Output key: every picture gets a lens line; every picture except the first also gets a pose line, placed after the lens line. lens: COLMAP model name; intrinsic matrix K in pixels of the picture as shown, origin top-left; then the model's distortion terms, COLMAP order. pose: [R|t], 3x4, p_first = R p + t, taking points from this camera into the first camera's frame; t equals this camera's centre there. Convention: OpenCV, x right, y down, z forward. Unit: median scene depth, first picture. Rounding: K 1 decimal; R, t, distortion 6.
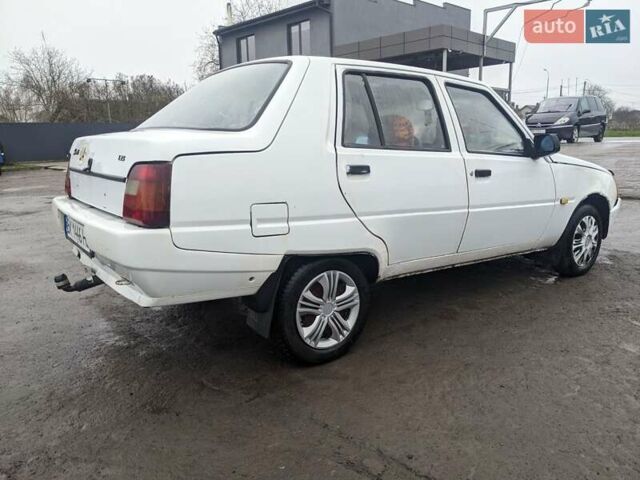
lens RADIAL K [[495.4, 0, 315.5], [0, 495.4, 239.9], [0, 0, 1]] dist [0.067030, -0.102327]
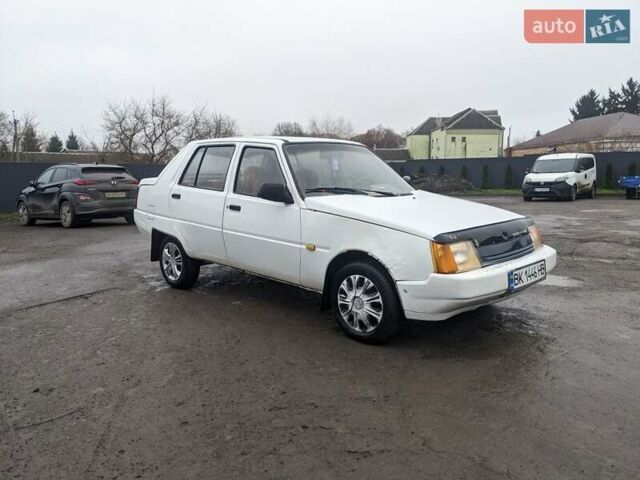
lens RADIAL K [[497.5, 0, 320.0], [0, 497.5, 240.0], [0, 0, 1]] dist [0.058245, -0.093779]
pose [[0.170666, 0.149151, -0.973975, 2.068751], [-0.192126, 0.974541, 0.115572, -0.296221], [0.966416, 0.167401, 0.194977, 1.123898]]
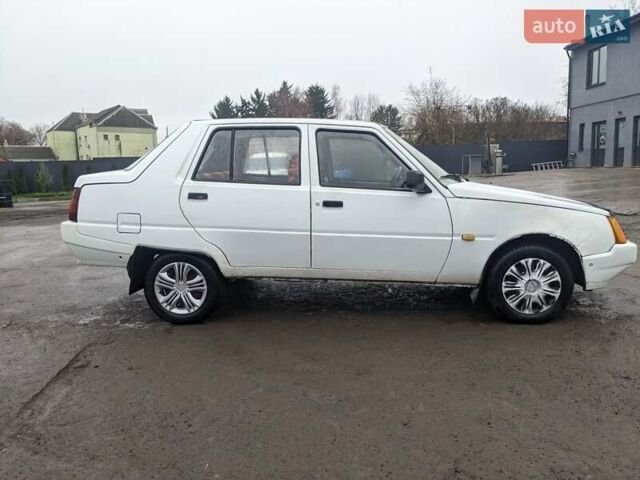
lens RADIAL K [[497.5, 0, 320.0], [0, 497.5, 240.0], [0, 0, 1]] dist [0.058245, -0.093779]
pose [[0.758153, 0.095363, -0.645065, 1.244921], [-0.120401, 0.992711, 0.005249, -0.059611], [0.640864, 0.073687, 0.764109, 0.103269]]
